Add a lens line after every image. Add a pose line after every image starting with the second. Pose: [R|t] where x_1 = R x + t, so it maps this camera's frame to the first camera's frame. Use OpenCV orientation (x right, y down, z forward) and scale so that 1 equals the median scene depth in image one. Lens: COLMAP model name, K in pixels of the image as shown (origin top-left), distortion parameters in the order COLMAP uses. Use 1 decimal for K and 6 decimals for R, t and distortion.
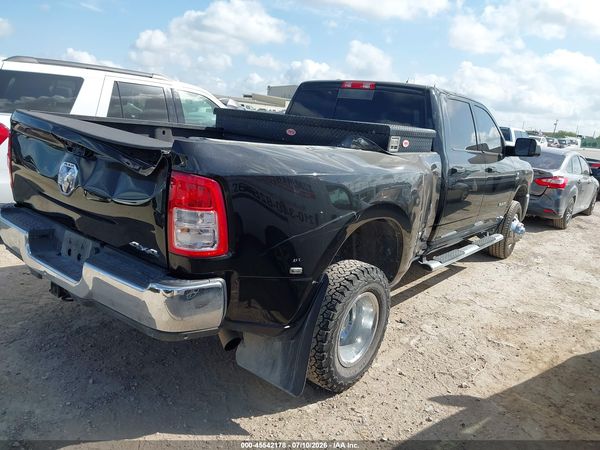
lens RADIAL K [[470.1, 0, 304.1], [0, 470.1, 225.3], [0, 0, 1]] dist [-0.003042, -0.013225]
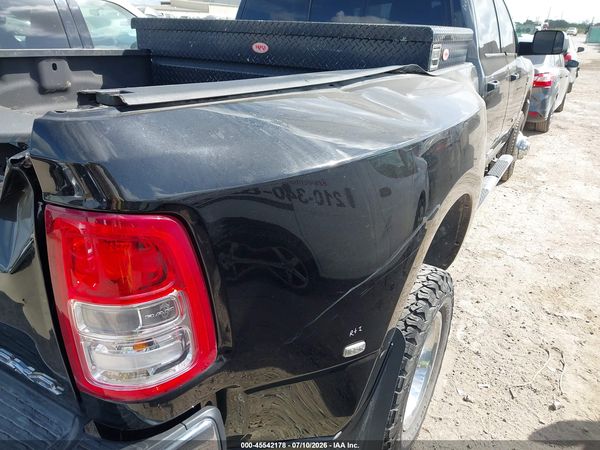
lens RADIAL K [[470.1, 0, 301.2], [0, 470.1, 229.9], [0, 0, 1]] dist [-0.003042, -0.013225]
pose [[0.988594, -0.116537, 0.095398, -0.060029], [0.095951, 0.975604, 0.197457, -0.074409], [-0.116081, -0.186052, 0.975659, 0.305833]]
